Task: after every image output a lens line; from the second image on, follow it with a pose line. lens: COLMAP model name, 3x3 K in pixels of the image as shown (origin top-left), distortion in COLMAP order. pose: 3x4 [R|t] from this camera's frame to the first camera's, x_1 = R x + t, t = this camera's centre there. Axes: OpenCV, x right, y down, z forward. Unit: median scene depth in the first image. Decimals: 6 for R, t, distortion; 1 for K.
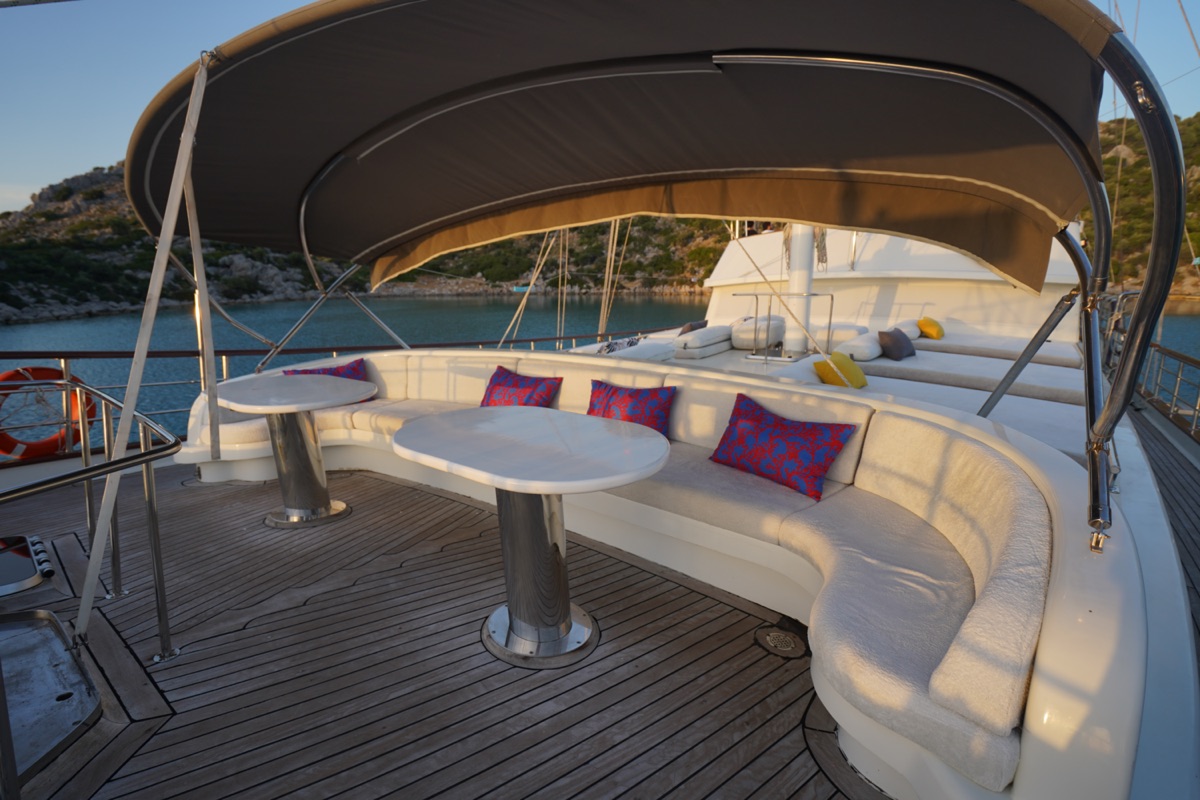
lens RADIAL K [[545.2, 0, 591.5], [0, 545.2, 402.4], [0, 0, 1]] dist [0.000648, 0.000516]
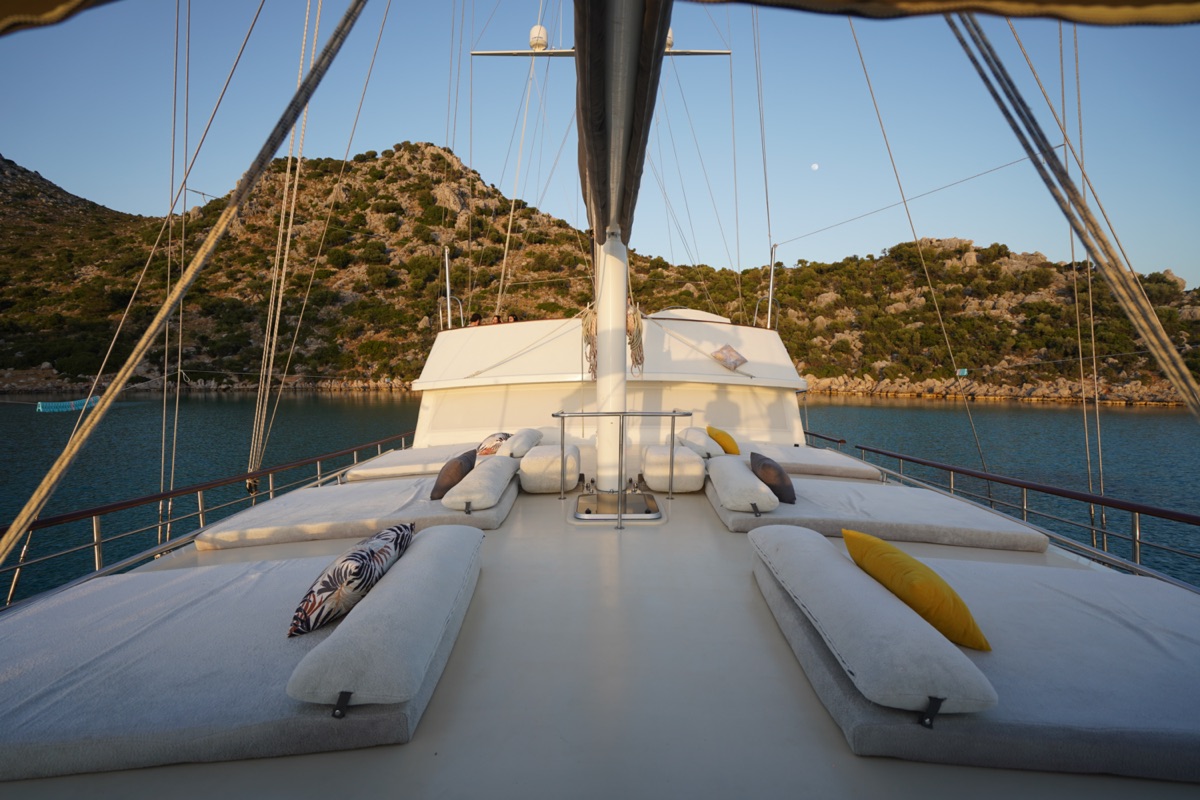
lens RADIAL K [[545.2, 0, 600.0], [0, 545.2, 400.5], [0, 0, 1]] dist [0.000648, 0.000516]
pose [[0.830303, -0.019022, 0.556988, -0.001338], [0.114624, 0.983879, -0.137269, -0.007094], [-0.545398, 0.177819, 0.819098, 0.027299]]
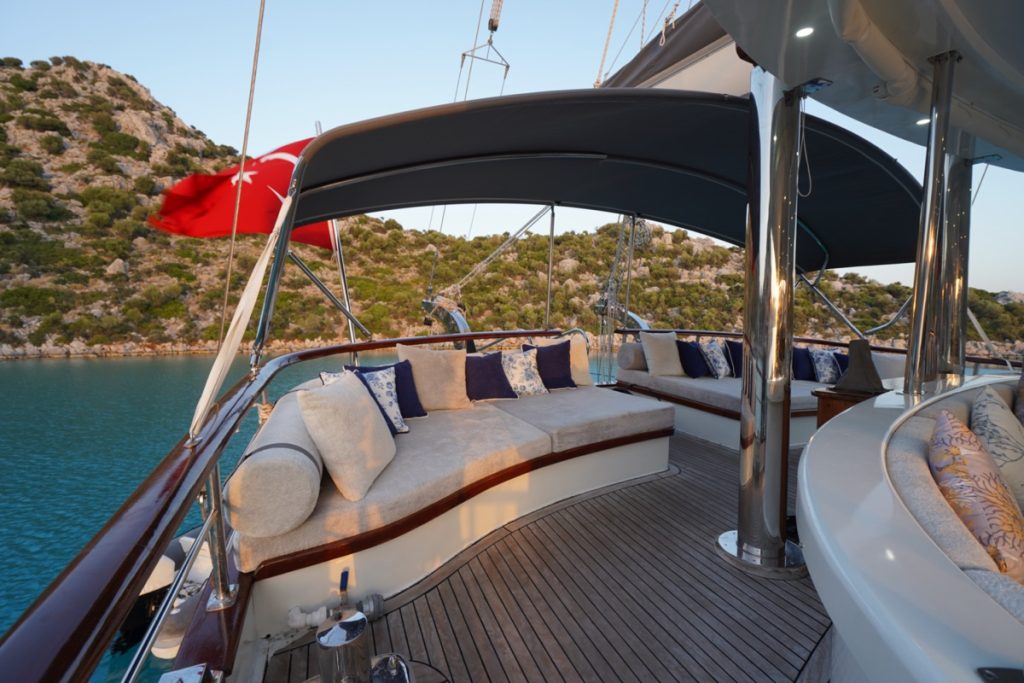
lens RADIAL K [[459.4, 0, 506.0], [0, 459.4, 342.5], [0, 0, 1]] dist [0.004217, -0.000327]
pose [[0.526049, -0.016902, 0.850286, 0.027415], [0.185103, 0.978109, -0.095075, -0.057639], [-0.830066, 0.207405, 0.517662, 0.241690]]
